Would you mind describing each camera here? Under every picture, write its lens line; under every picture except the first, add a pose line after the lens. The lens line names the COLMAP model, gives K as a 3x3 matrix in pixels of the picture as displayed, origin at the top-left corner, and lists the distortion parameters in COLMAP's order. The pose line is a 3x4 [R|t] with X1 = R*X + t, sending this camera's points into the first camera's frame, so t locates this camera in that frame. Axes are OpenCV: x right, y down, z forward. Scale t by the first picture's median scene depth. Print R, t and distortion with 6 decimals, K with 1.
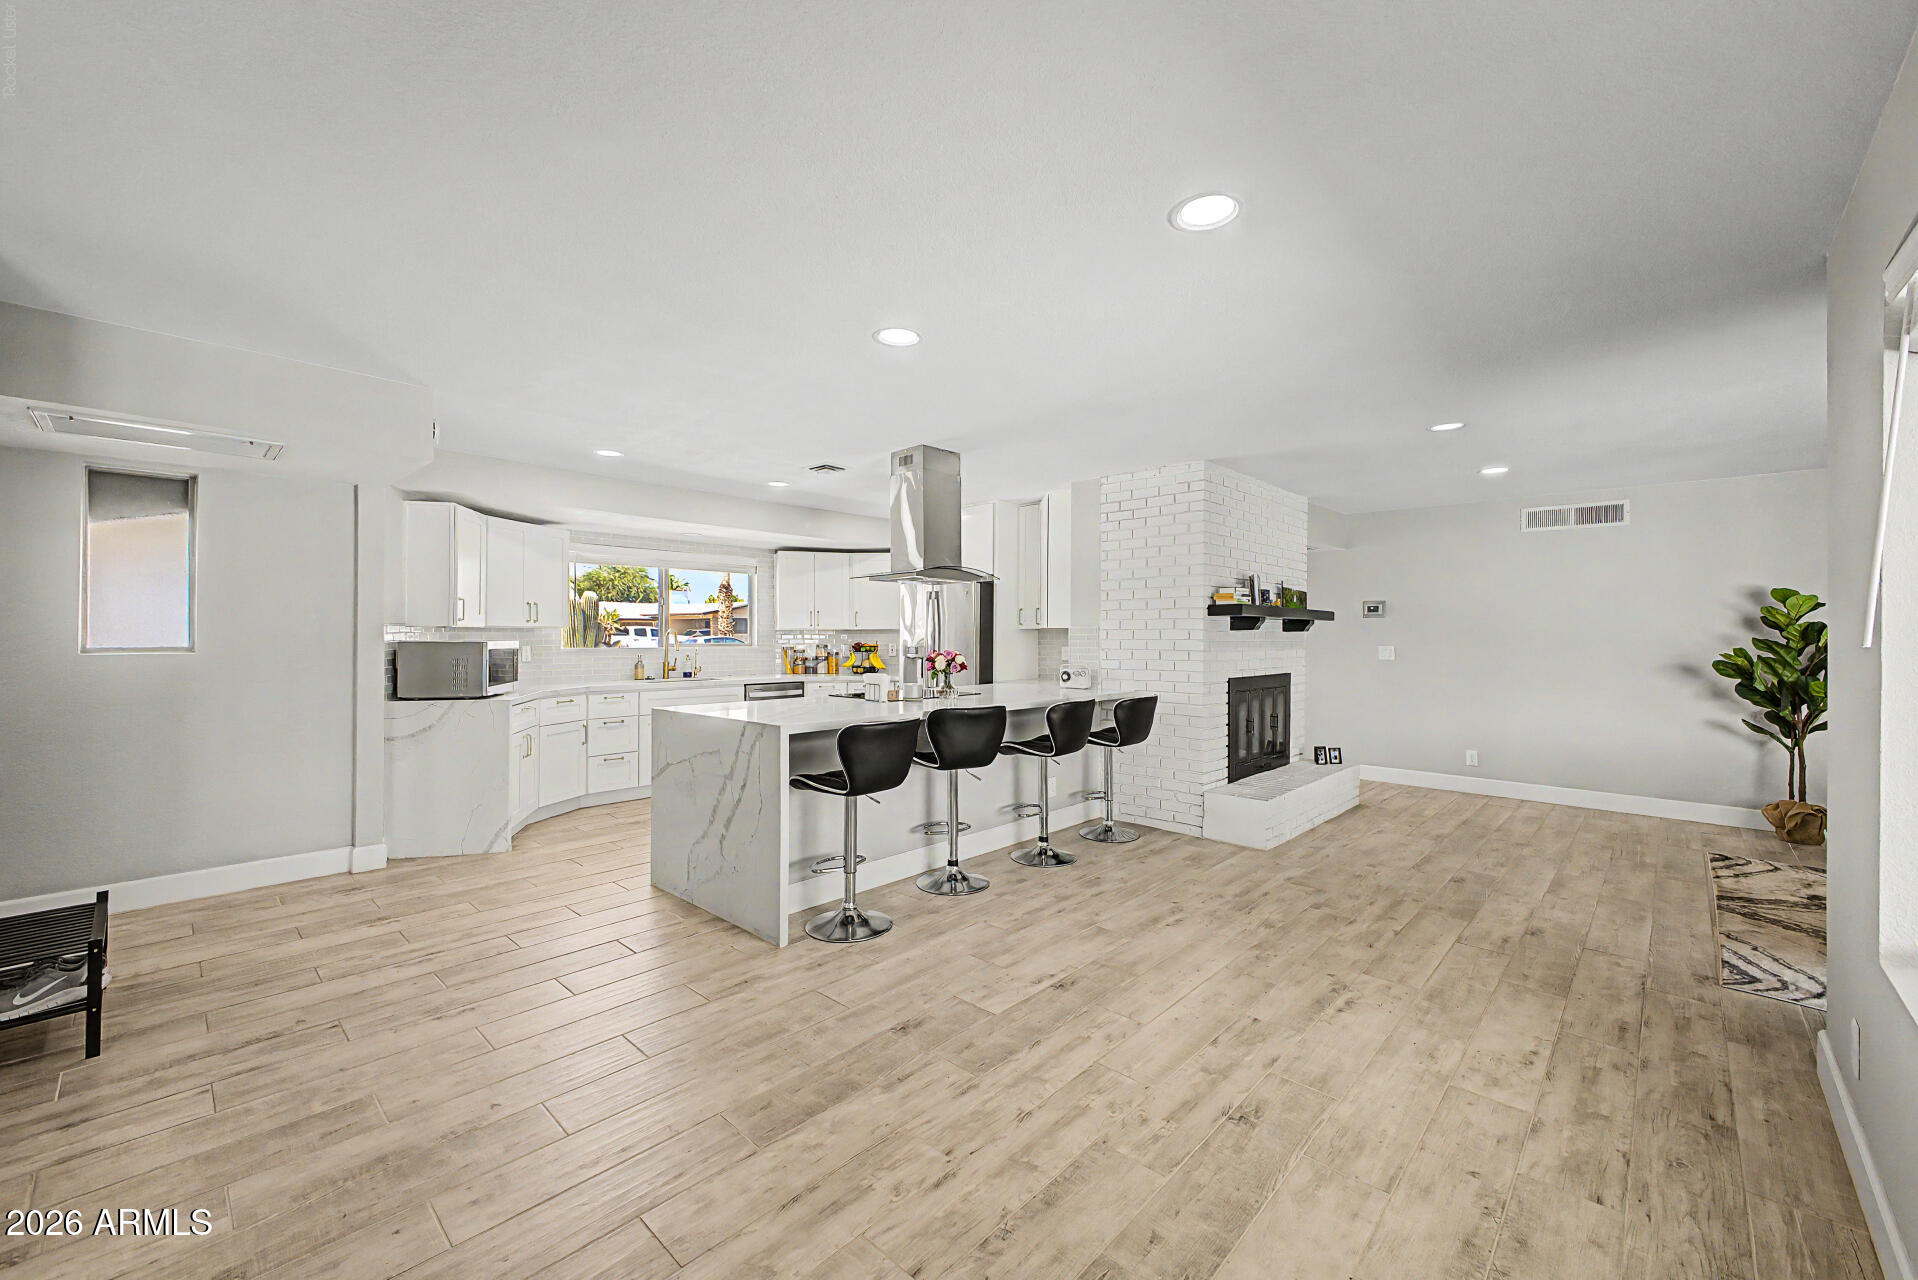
lens RADIAL K [[756.4, 0, 957.9], [0, 756.4, 631.2], [0, 0, 1]] dist [0.018256, -0.004131]
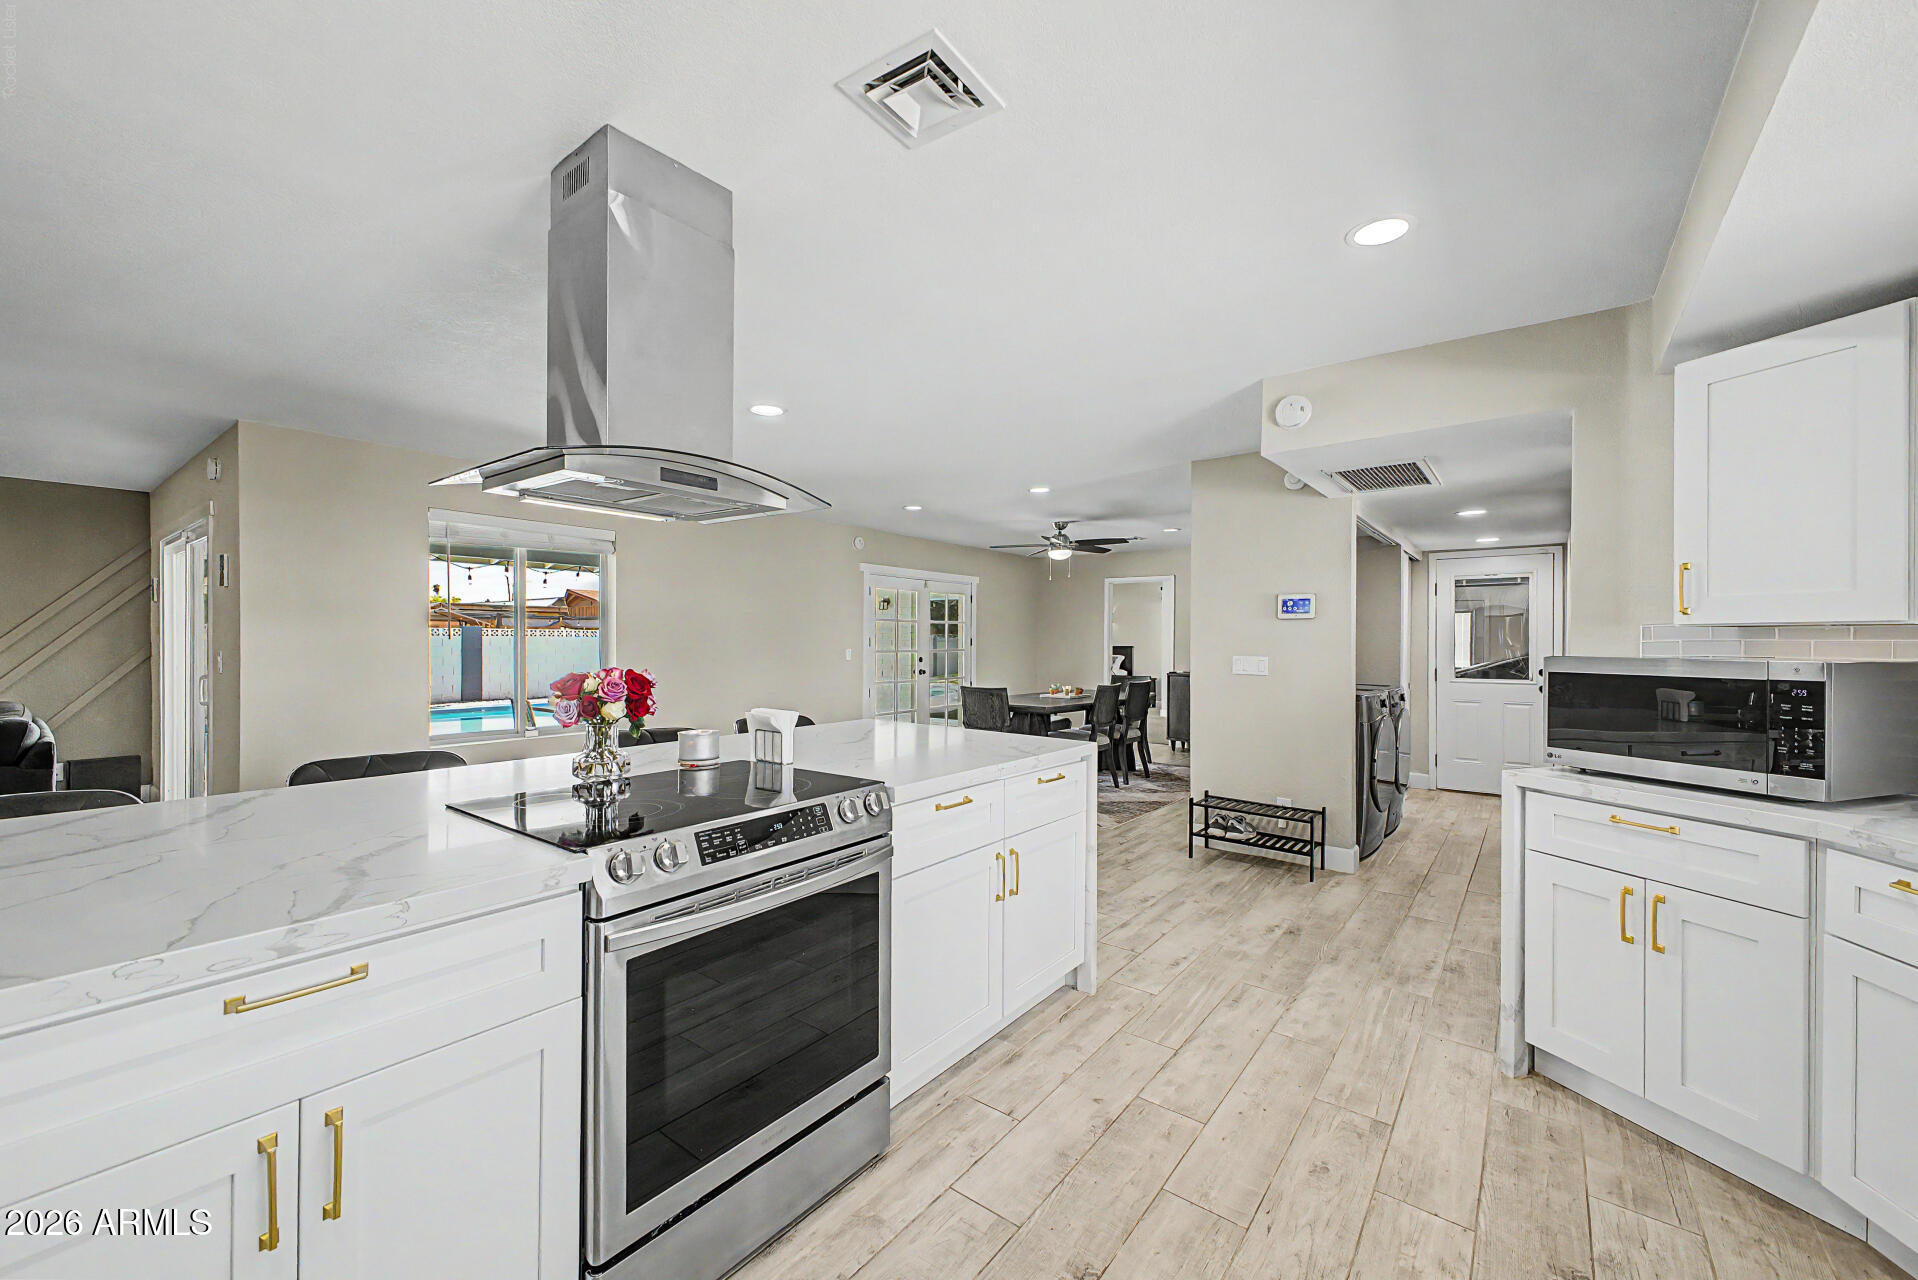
lens RADIAL K [[756.4, 0, 965.7], [0, 756.4, 647.3], [0, 0, 1]] dist [0.018256, -0.004131]
pose [[-0.995098, -0.010863, -0.098300, -0.171207], [-0.011109, 0.999936, 0.001953, 0.011045], [0.098273, 0.003036, -0.995155, 1.351724]]
